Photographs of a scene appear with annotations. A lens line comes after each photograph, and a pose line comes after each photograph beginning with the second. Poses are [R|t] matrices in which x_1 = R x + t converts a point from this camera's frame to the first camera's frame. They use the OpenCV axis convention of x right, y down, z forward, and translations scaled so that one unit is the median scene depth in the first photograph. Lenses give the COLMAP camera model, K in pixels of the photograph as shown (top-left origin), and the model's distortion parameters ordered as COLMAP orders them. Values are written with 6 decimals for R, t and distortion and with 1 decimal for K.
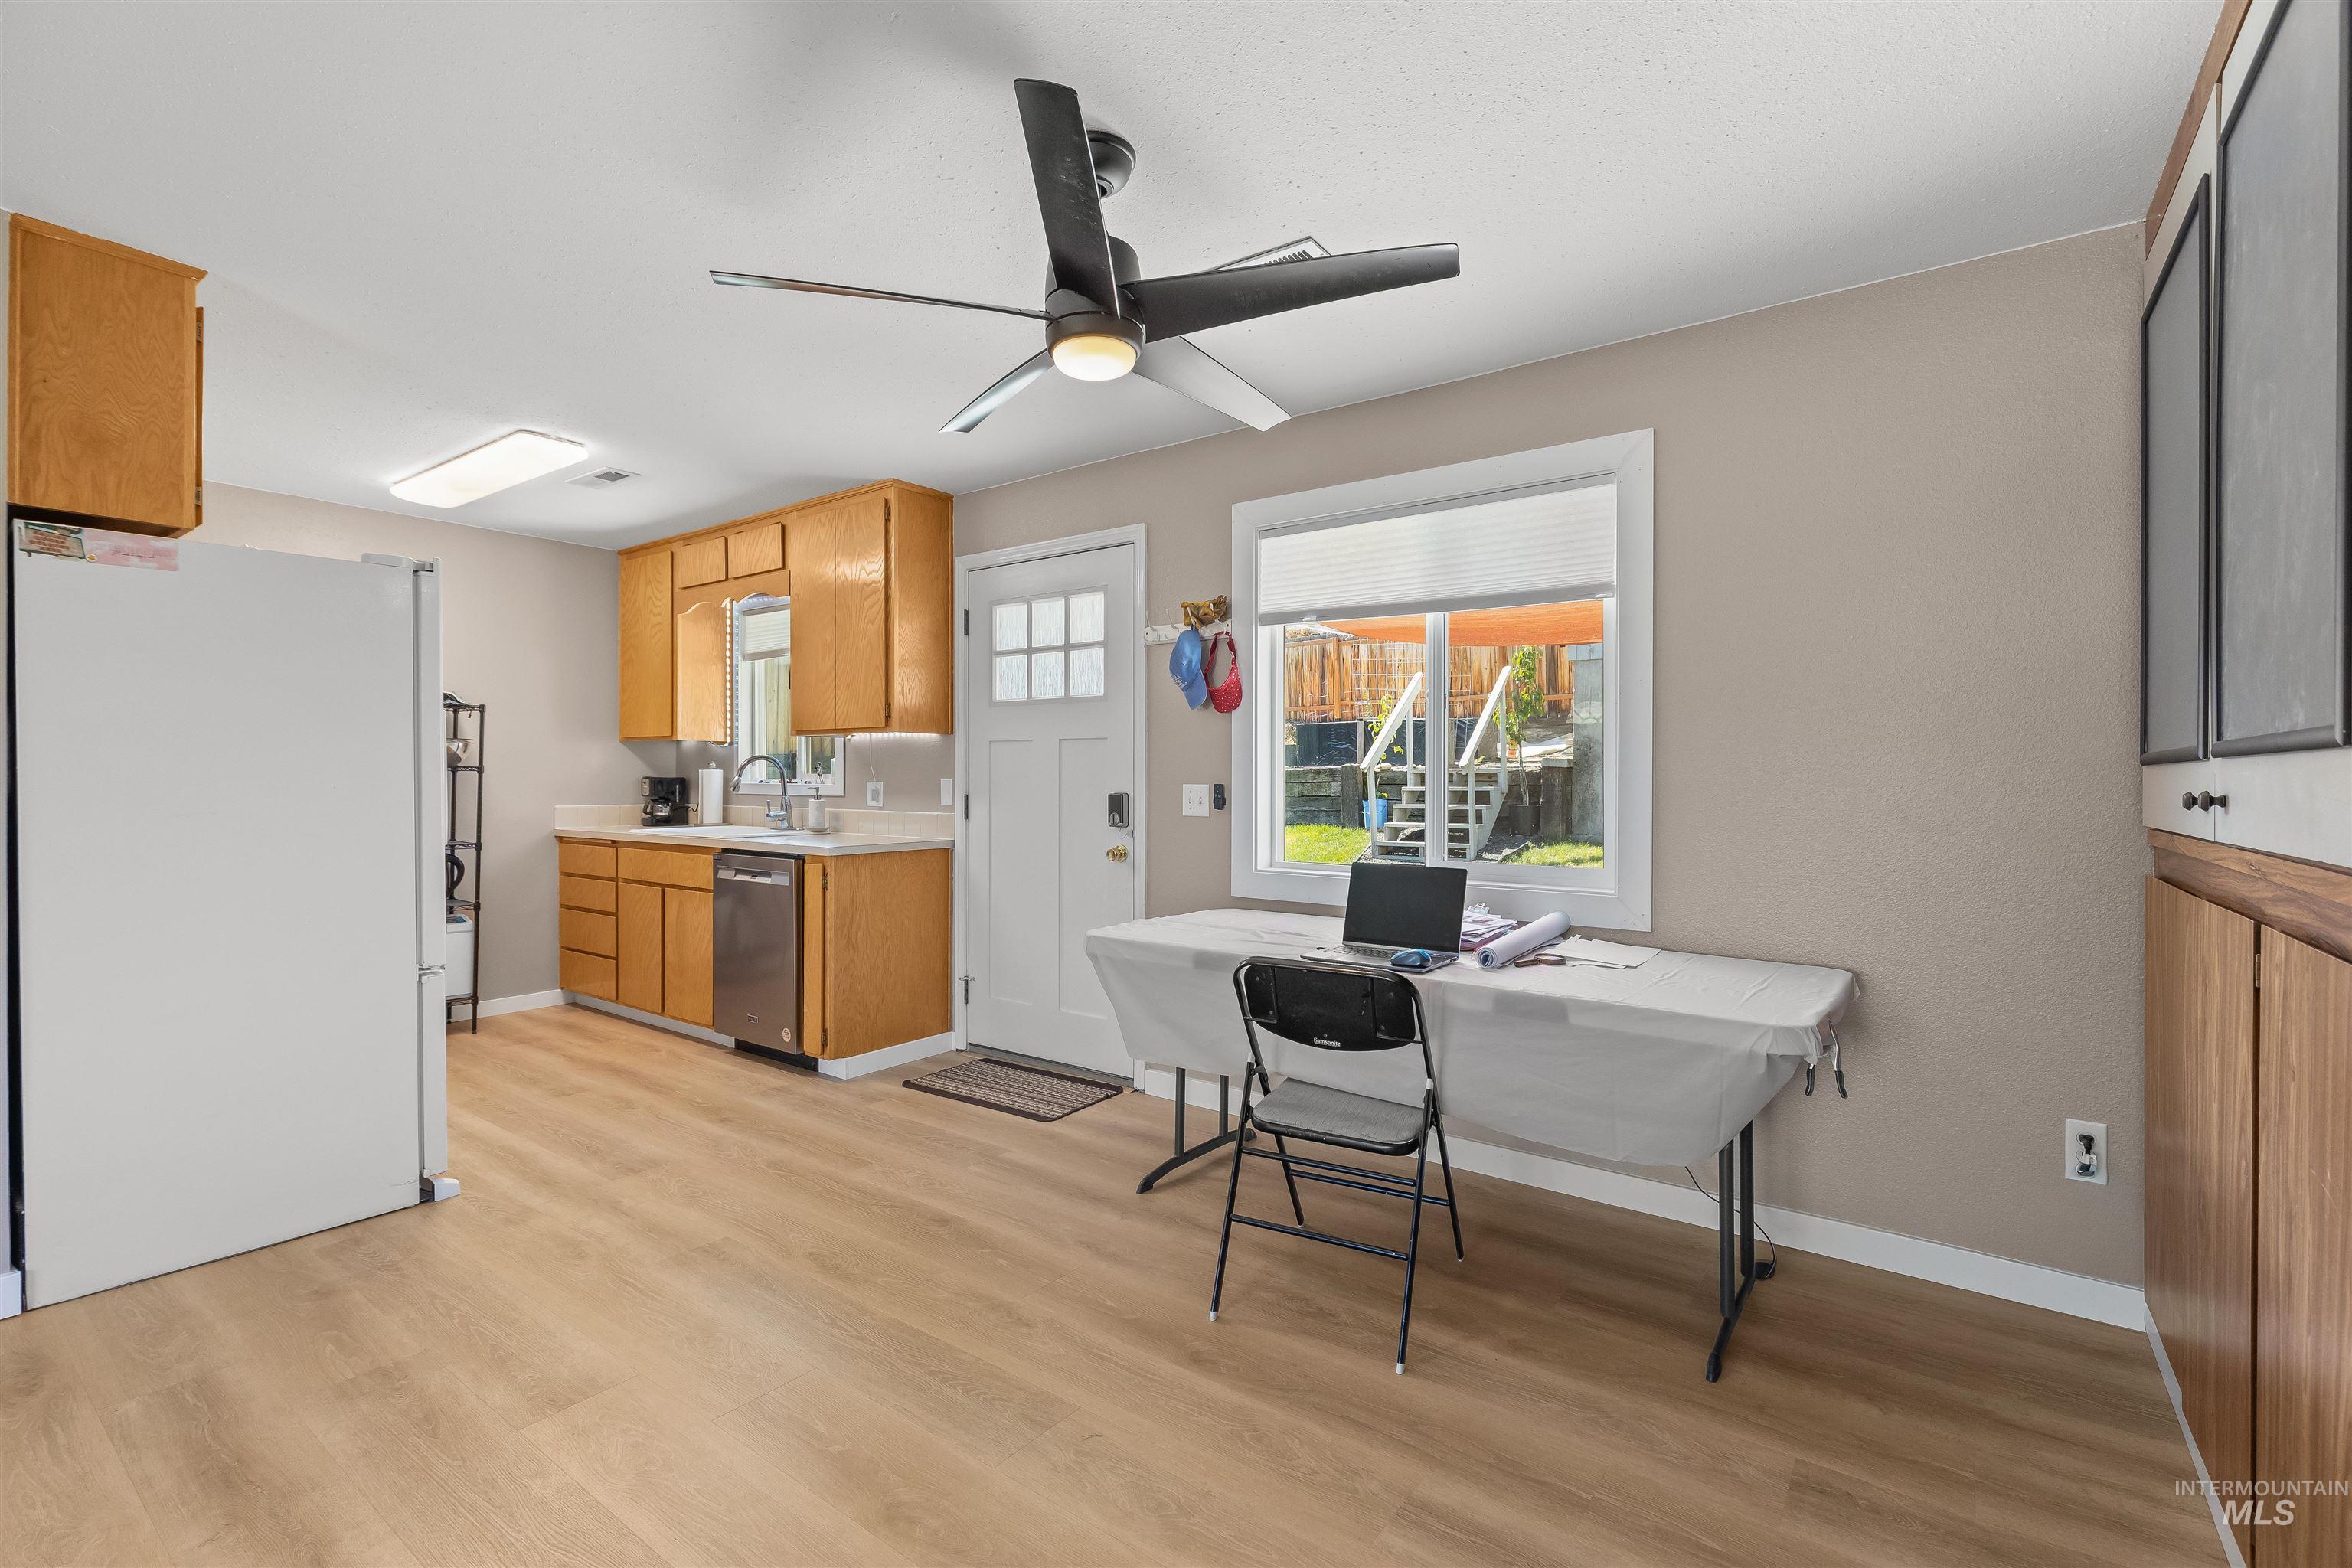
lens RADIAL K [[1048.9, 0, 1179.3], [0, 1048.9, 778.5], [0, 0, 1]] dist [0.000762, -0.000295]
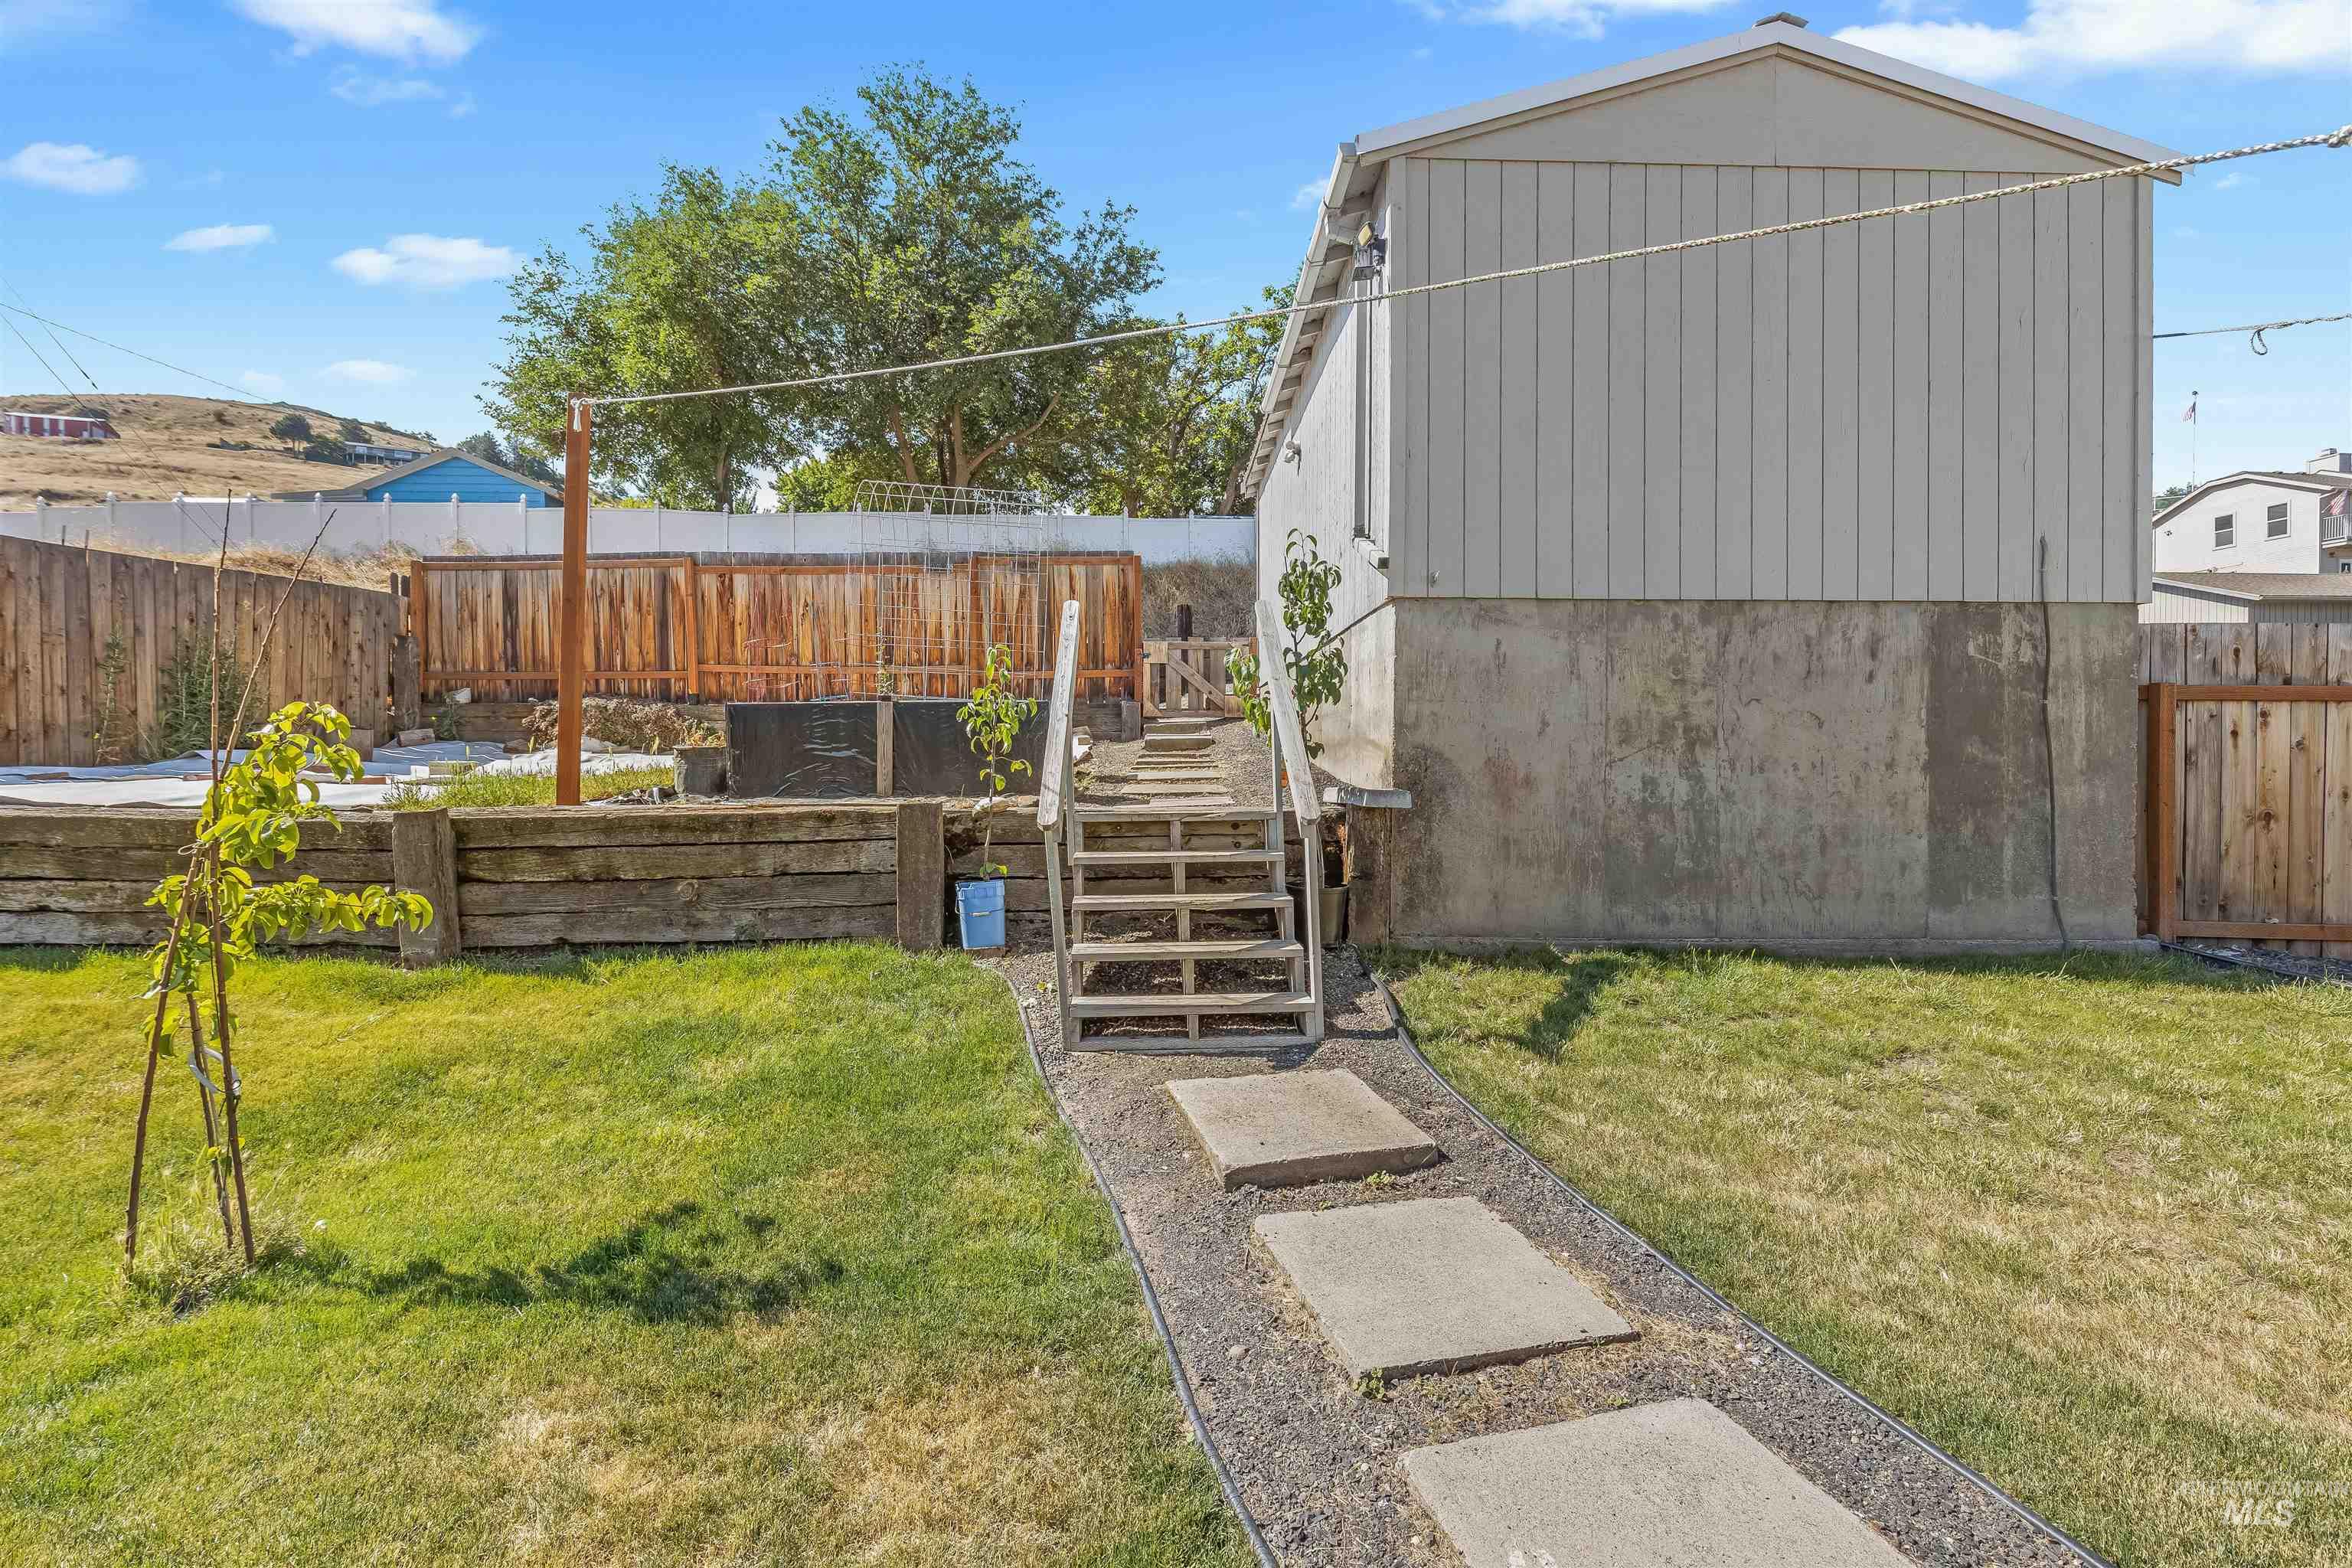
lens RADIAL K [[1048.9, 0, 1165.0], [0, 1048.9, 772.0], [0, 0, 1]] dist [0.000762, -0.000295]
pose [[0.779734, -0.010498, 0.626022, -0.066241], [0.004126, 0.999924, 0.011630, -0.068581], [-0.626097, -0.006485, 0.779718, 1.377814]]
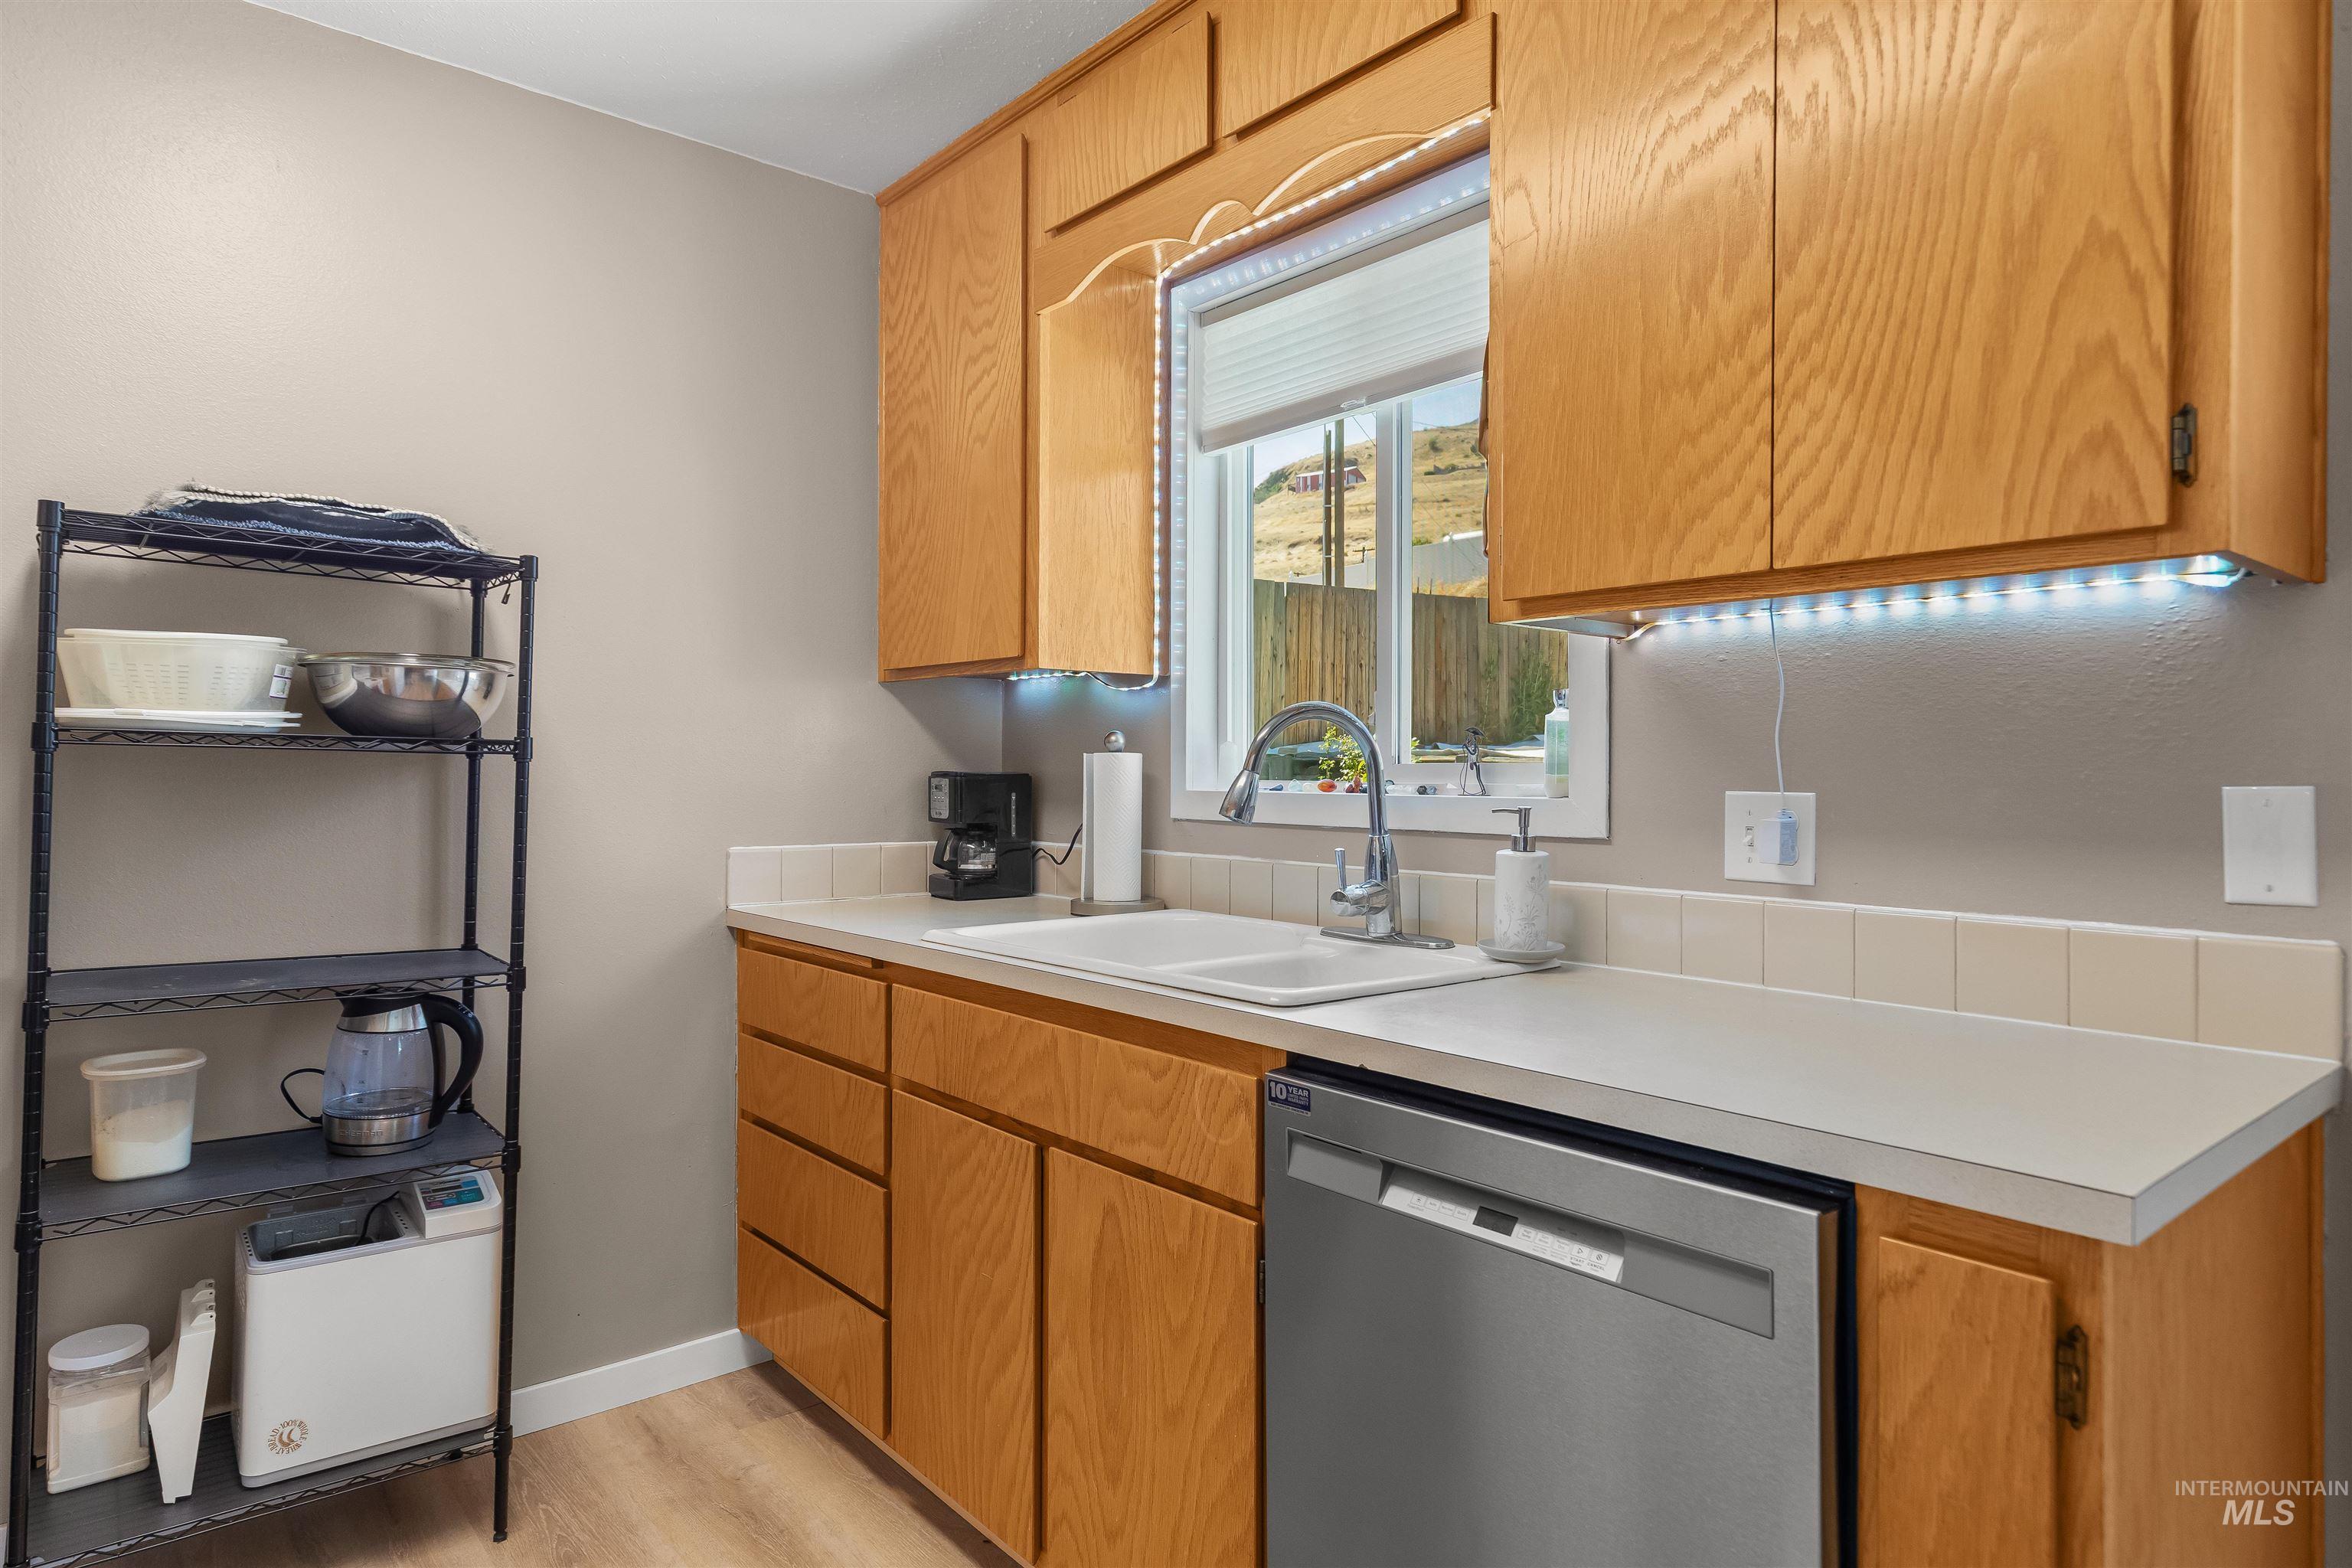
lens RADIAL K [[1333.3, 0, 1176.3], [0, 1333.3, 775.5], [0, 0, 1]] dist [0.001816, 0.001235]
pose [[0.972116, 0.001486, -0.234496, -0.318918], [-0.001147, 0.999998, 0.001581, -0.001020], [0.234497, -0.001267, 0.972116, 0.558982]]
